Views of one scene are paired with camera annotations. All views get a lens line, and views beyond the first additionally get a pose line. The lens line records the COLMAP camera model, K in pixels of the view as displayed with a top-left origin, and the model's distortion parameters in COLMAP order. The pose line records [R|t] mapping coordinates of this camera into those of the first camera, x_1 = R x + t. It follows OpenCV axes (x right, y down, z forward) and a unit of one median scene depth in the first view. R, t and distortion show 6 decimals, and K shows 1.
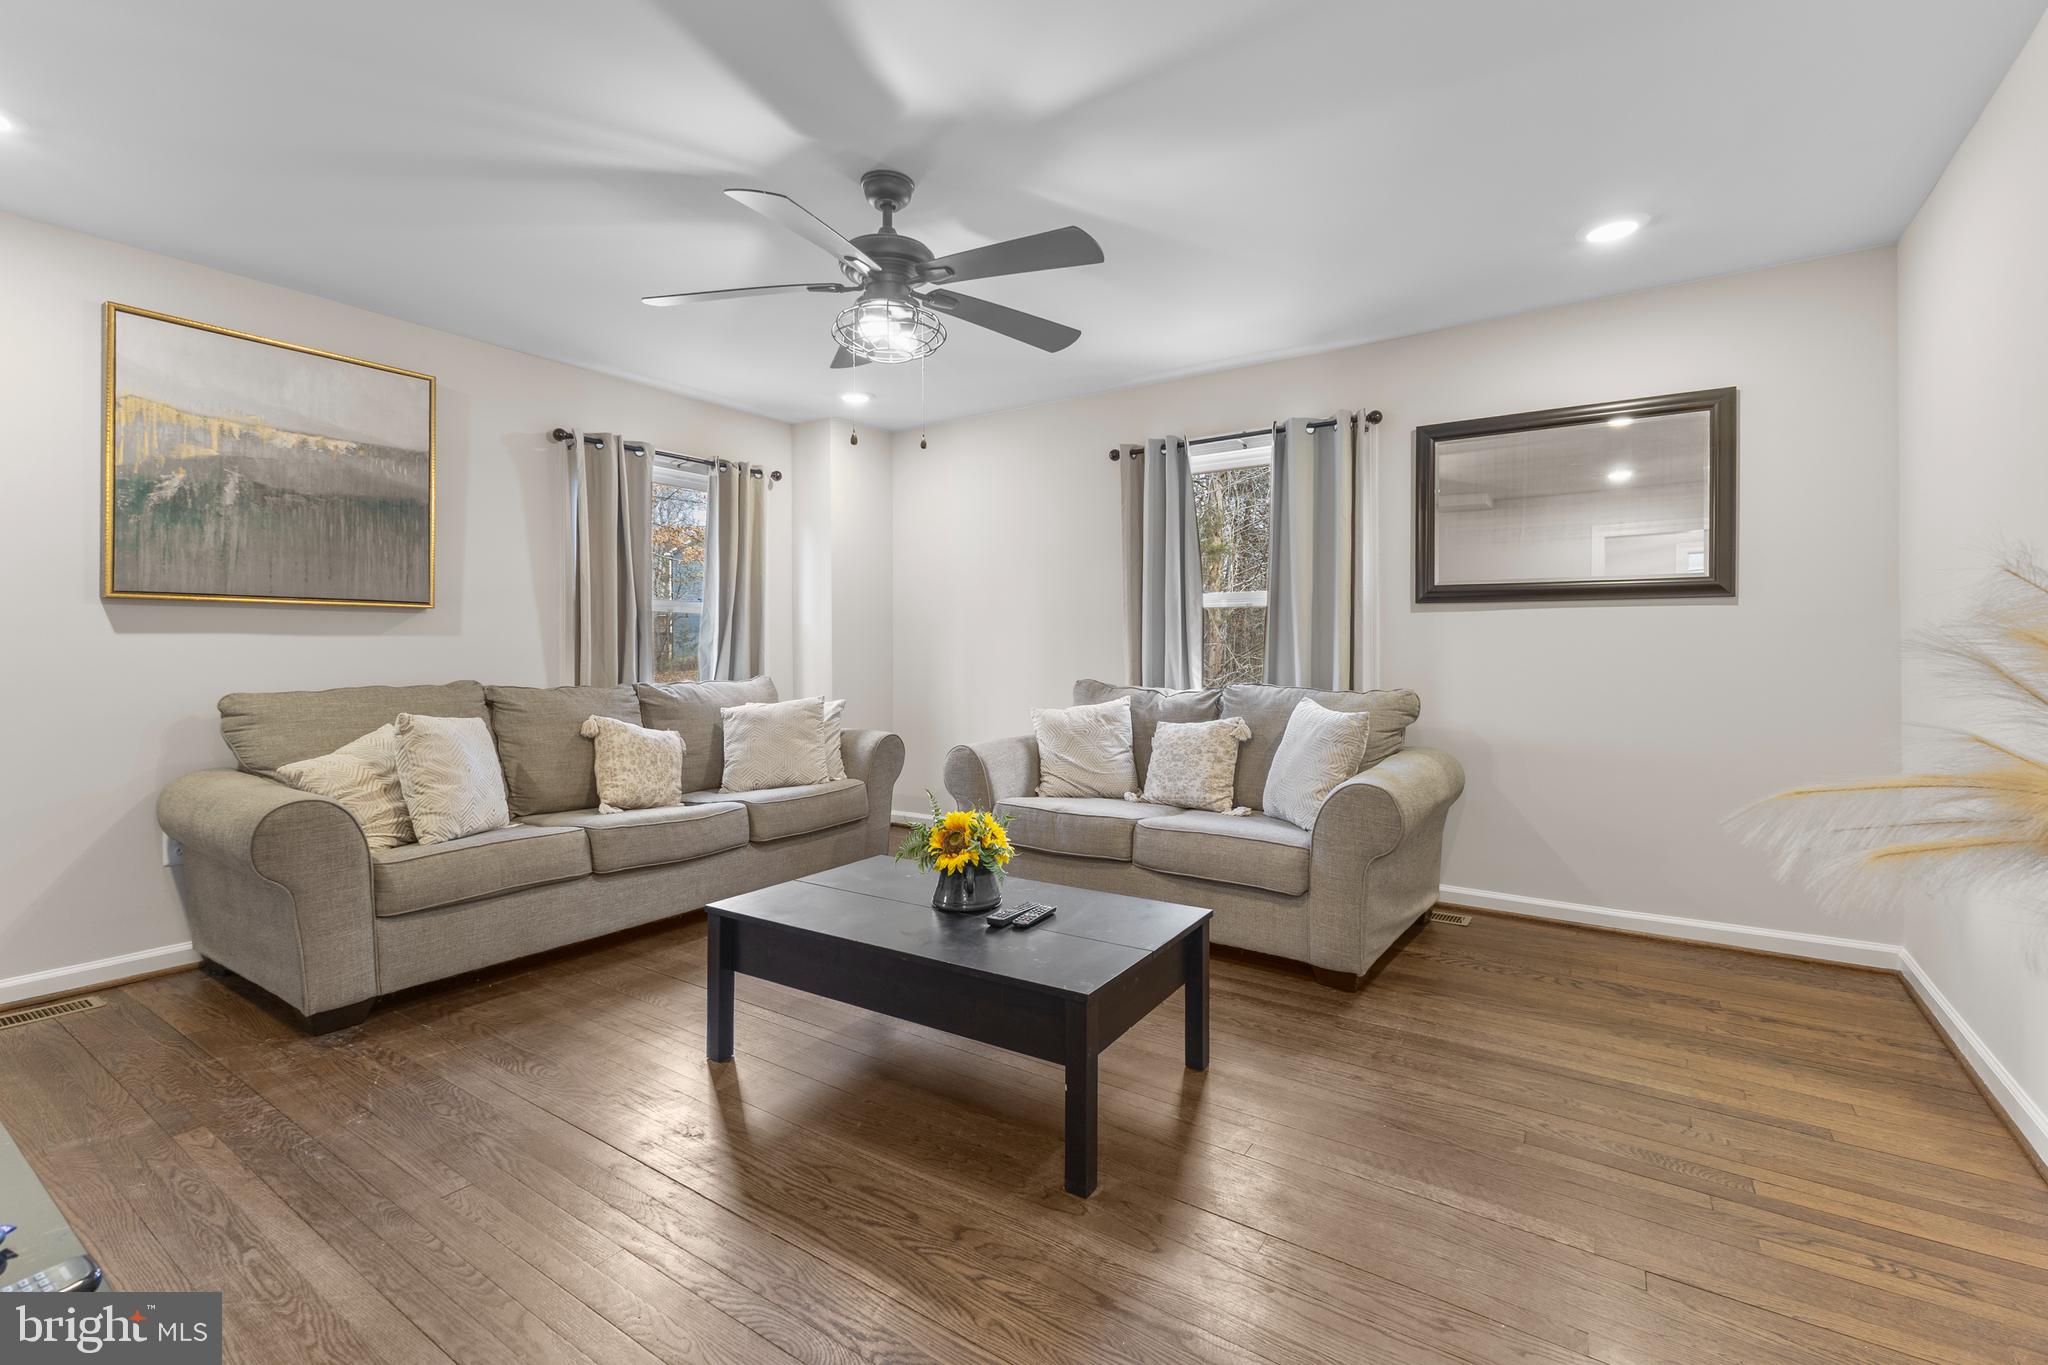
lens RADIAL K [[892.8, 0, 1032.6], [0, 892.8, 646.4], [0, 0, 1]] dist [0.011268, -0.001873]
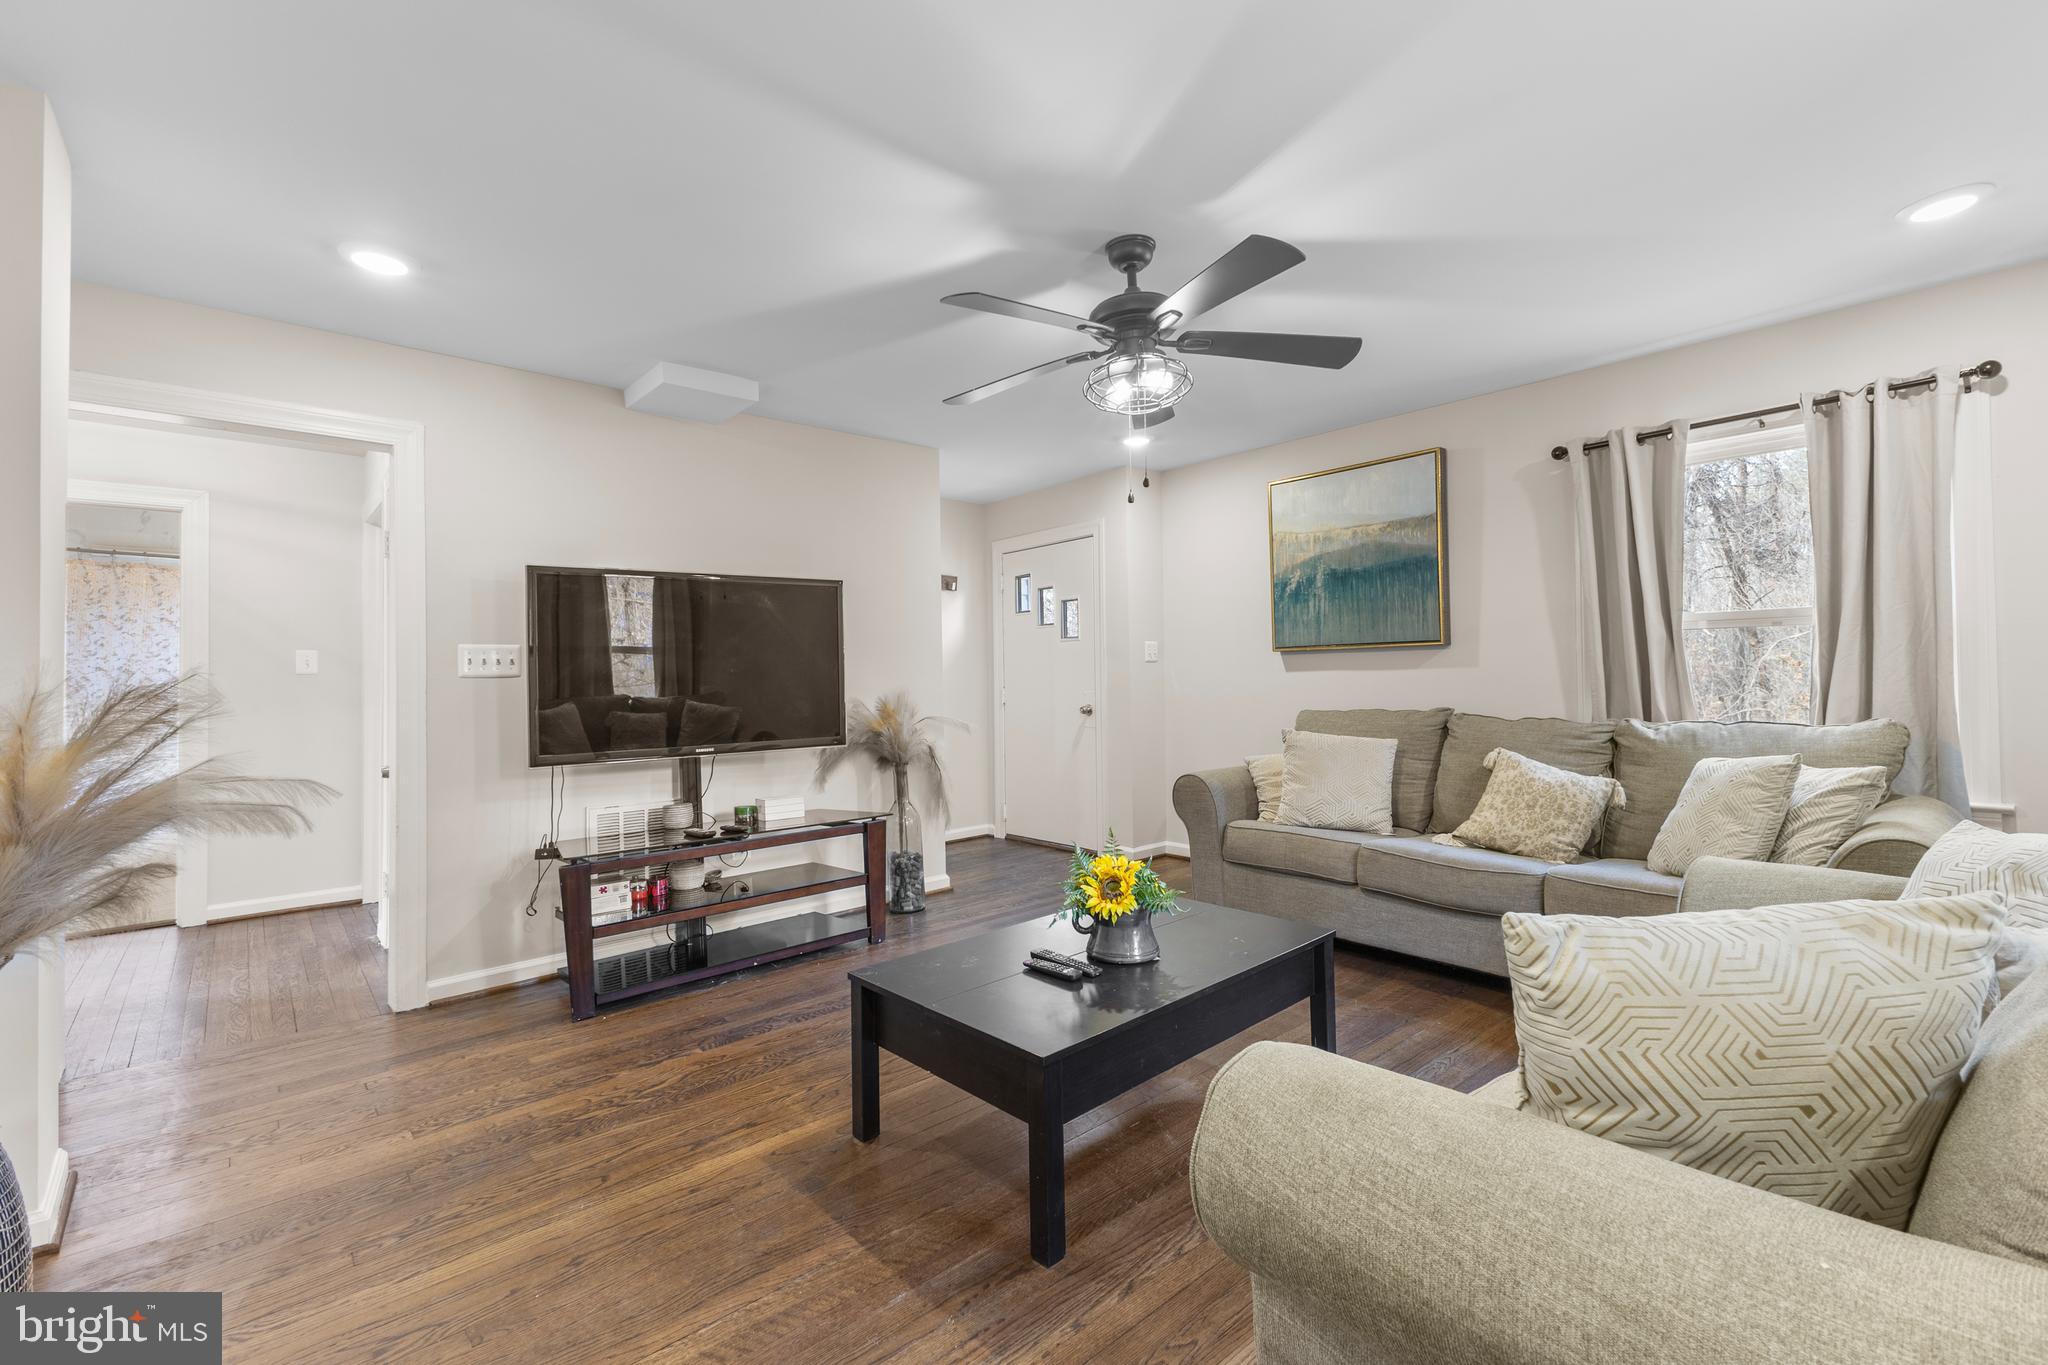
lens RADIAL K [[892.8, 0, 1039.7], [0, 892.8, 674.9], [0, 0, 1]] dist [0.011268, -0.001873]
pose [[-0.248692, 0.002089, -0.968580, 0.630810], [0.021976, 0.999752, -0.003486, -0.011356], [0.968333, -0.022152, -0.248676, 0.823366]]
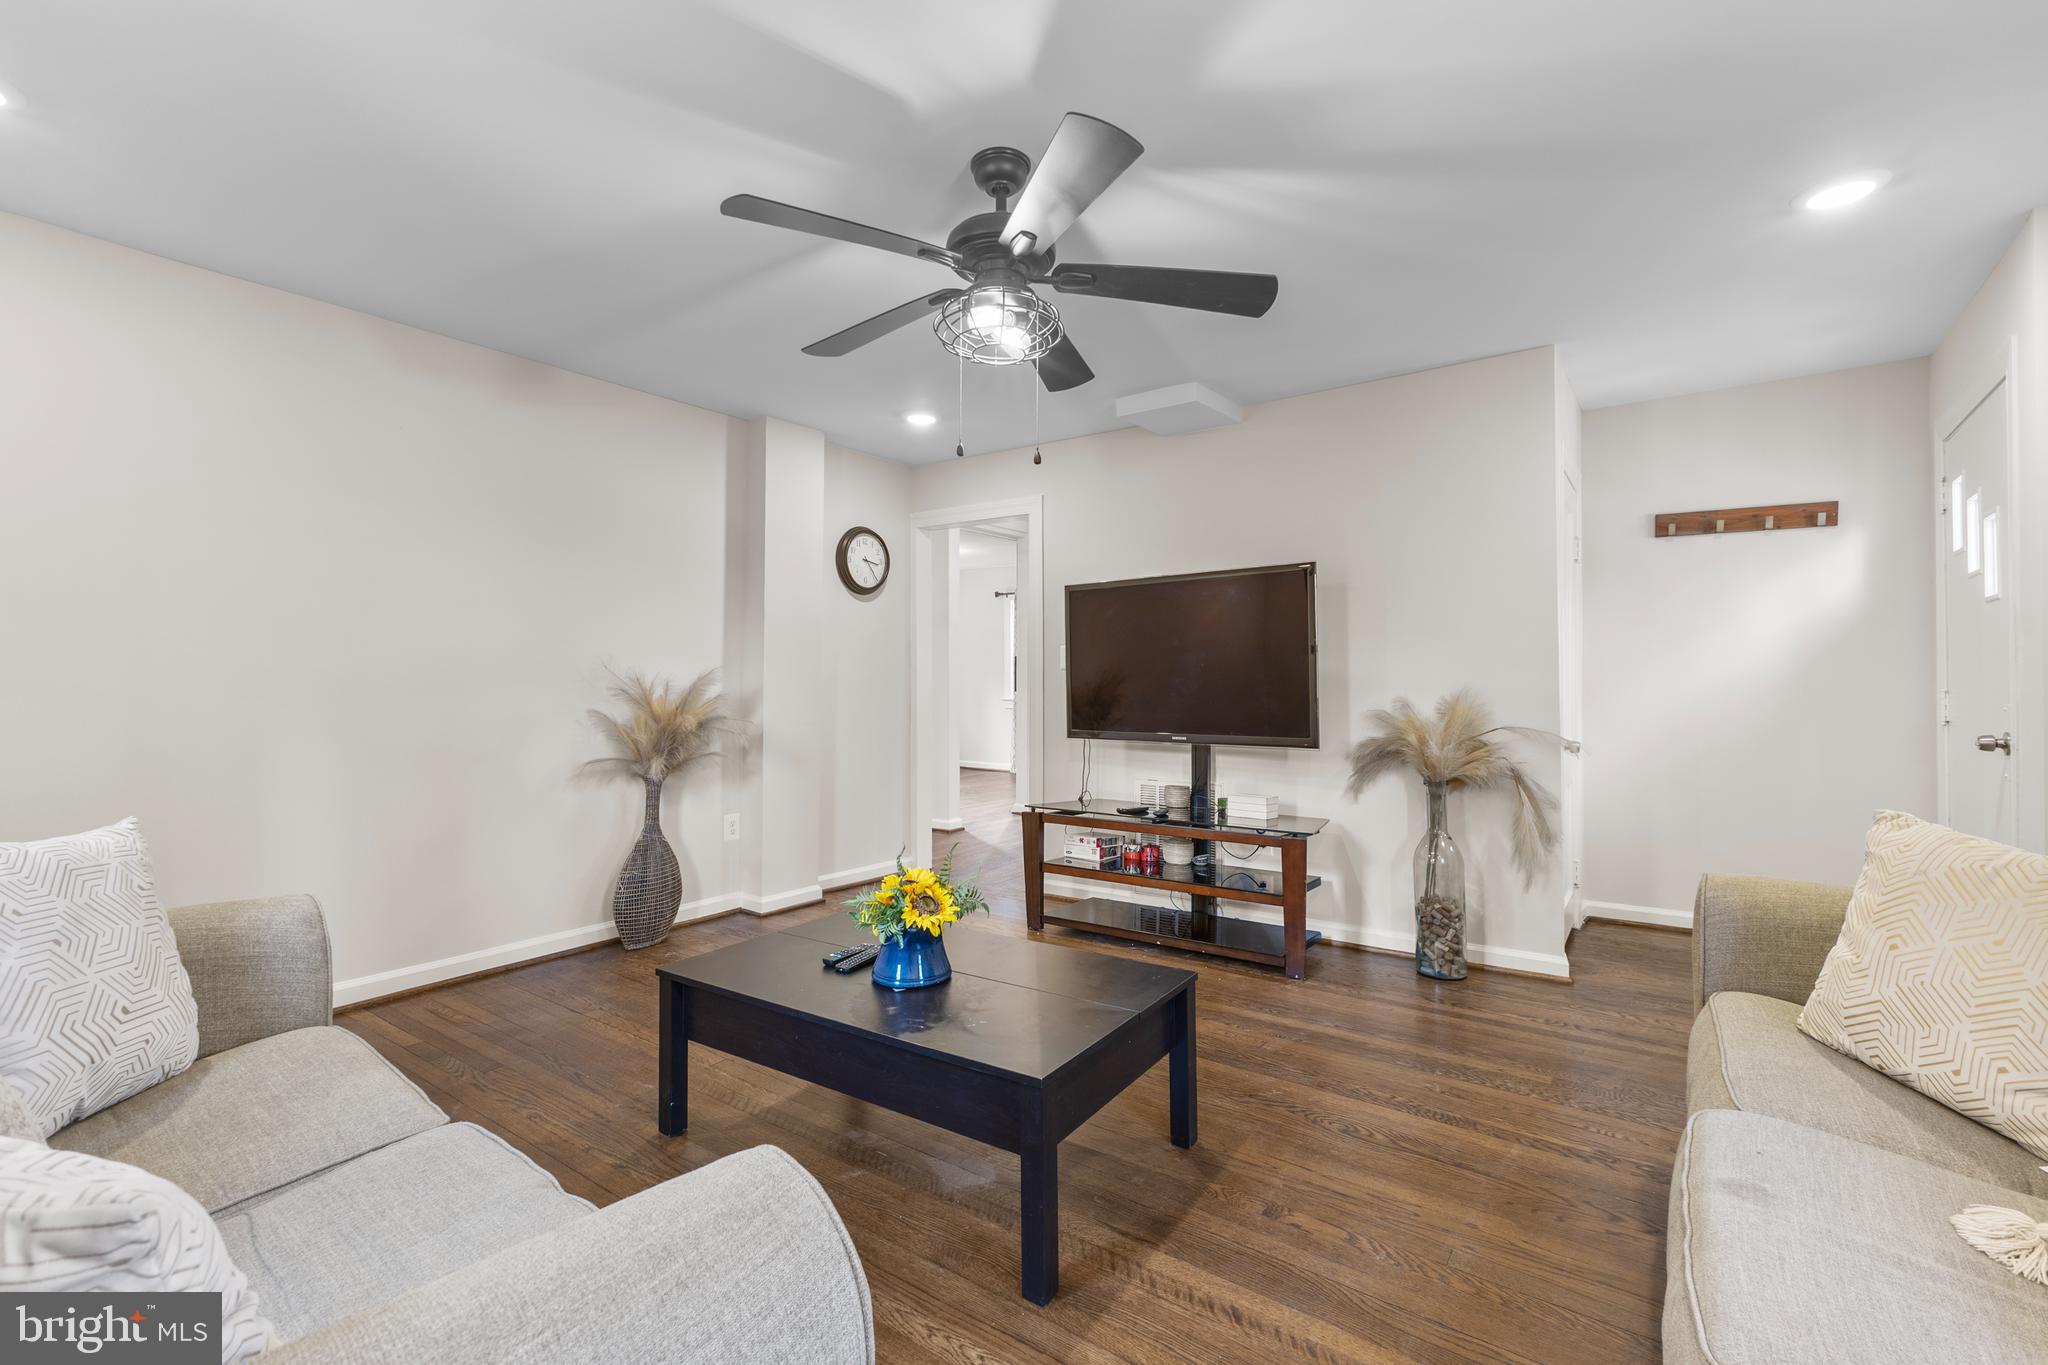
lens RADIAL K [[892.8, 0, 1023.0], [0, 892.8, 674.2], [0, 0, 1]] dist [0.011268, -0.001873]
pose [[-0.999271, 0.003478, 0.038009, -0.154909], [0.003269, 0.999979, -0.005546, -0.011182], [-0.038028, -0.005418, -0.999262, 1.334889]]
